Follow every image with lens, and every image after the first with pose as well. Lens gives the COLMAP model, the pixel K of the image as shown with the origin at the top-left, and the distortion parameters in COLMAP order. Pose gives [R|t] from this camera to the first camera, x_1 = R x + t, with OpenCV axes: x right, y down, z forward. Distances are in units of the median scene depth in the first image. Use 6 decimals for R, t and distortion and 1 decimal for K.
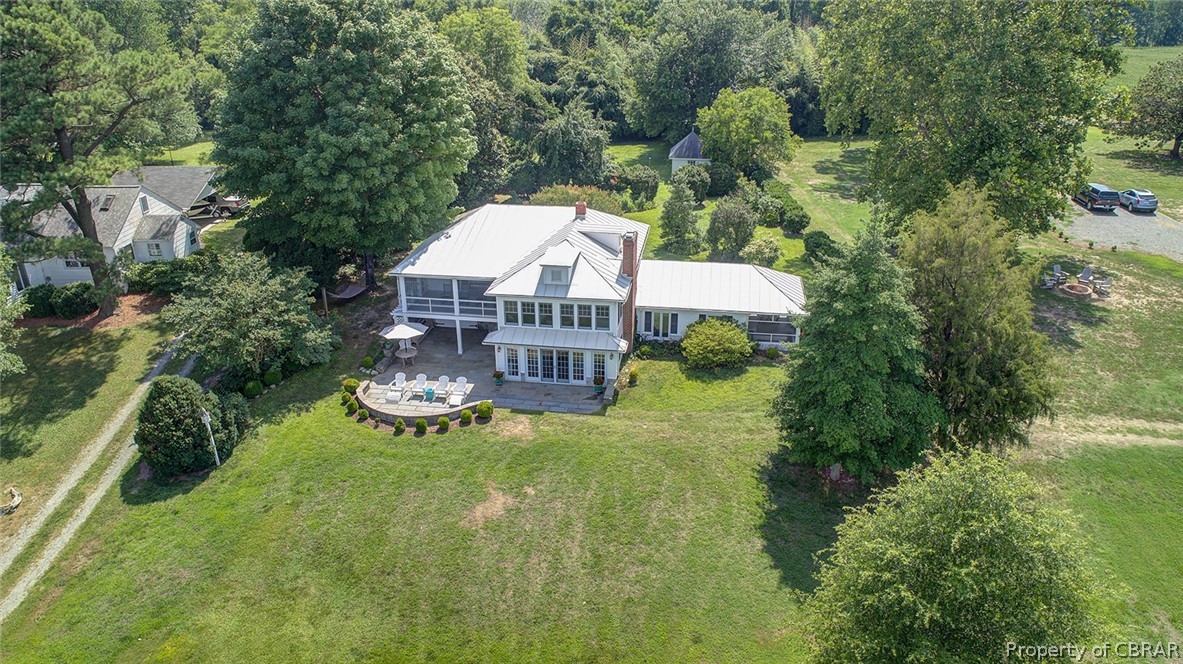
lens RADIAL K [[814.6, 0, 591.5], [0, 814.6, 332.0], [0, 0, 1]] dist [-0.077305, 0.102487]
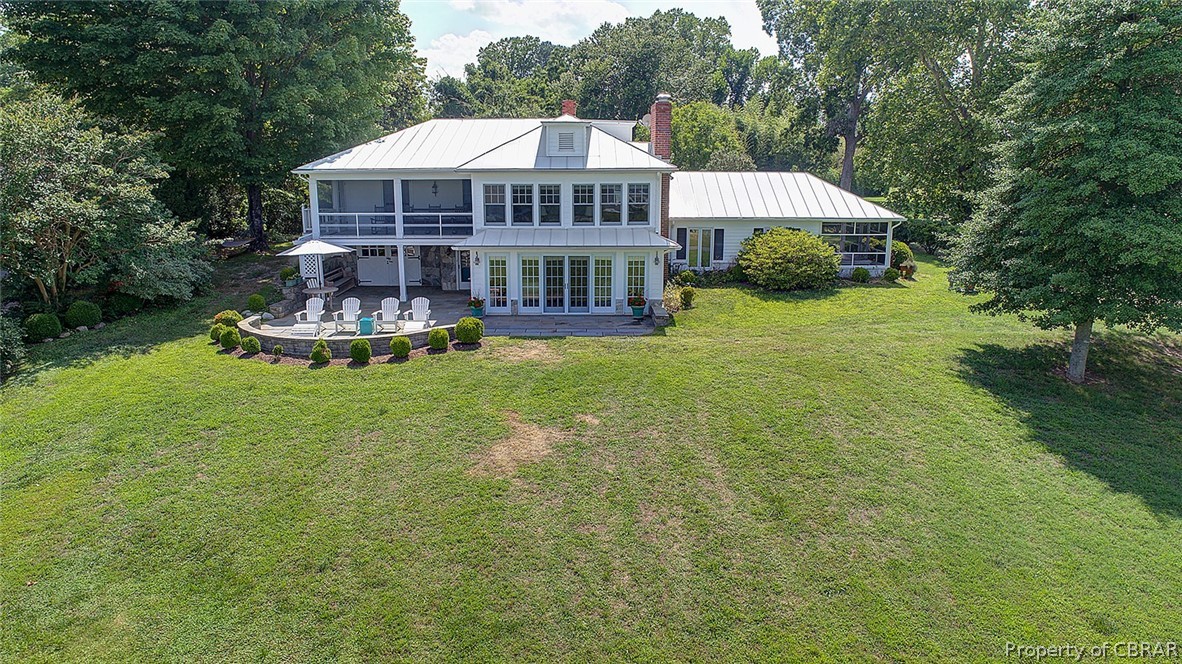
lens RADIAL K [[770.9, 0, 591.0], [0, 770.9, 332.0], [0, 0, 1]] dist [-0.071099, 0.083823]
pose [[0.985000, -0.030472, 0.169841, -0.132947], [0.062109, 0.980923, -0.184209, 0.195685], [-0.160988, 0.191995, 0.968102, 0.428193]]
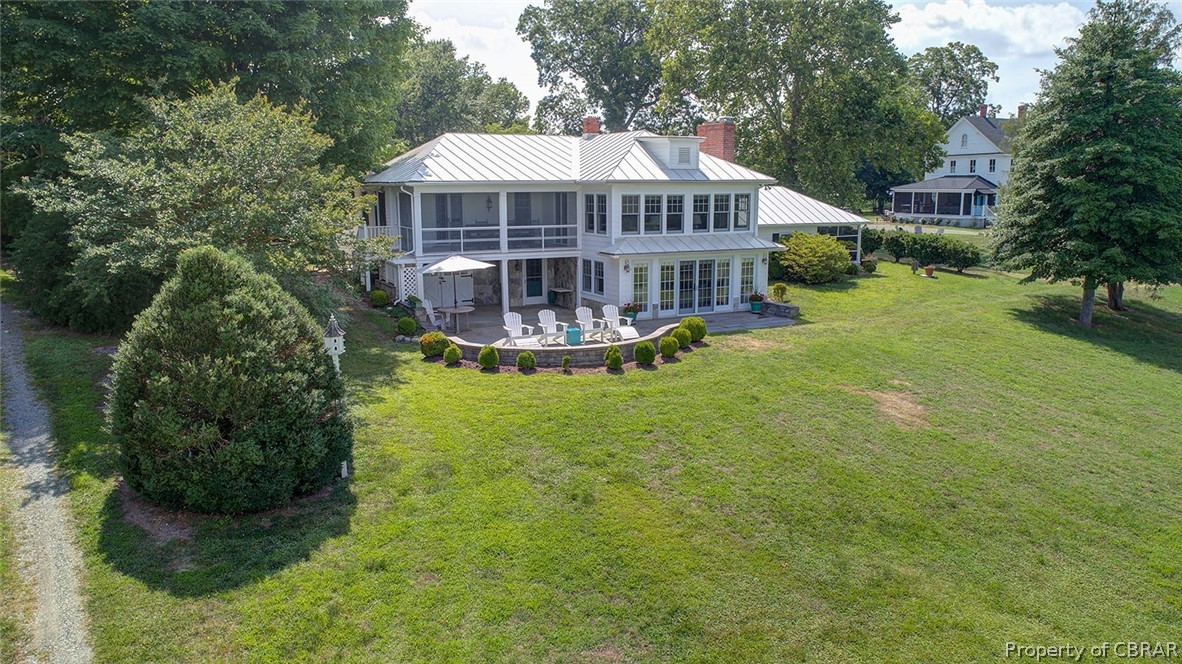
lens RADIAL K [[787.4, 0, 591.0], [0, 787.4, 332.0], [0, 0, 1]] dist [-0.024603, 0.001400]
pose [[0.811117, -0.101916, 0.575936, -0.519851], [0.230858, 0.960538, -0.155153, 0.165929], [-0.537396, 0.258806, 0.802636, 0.533091]]
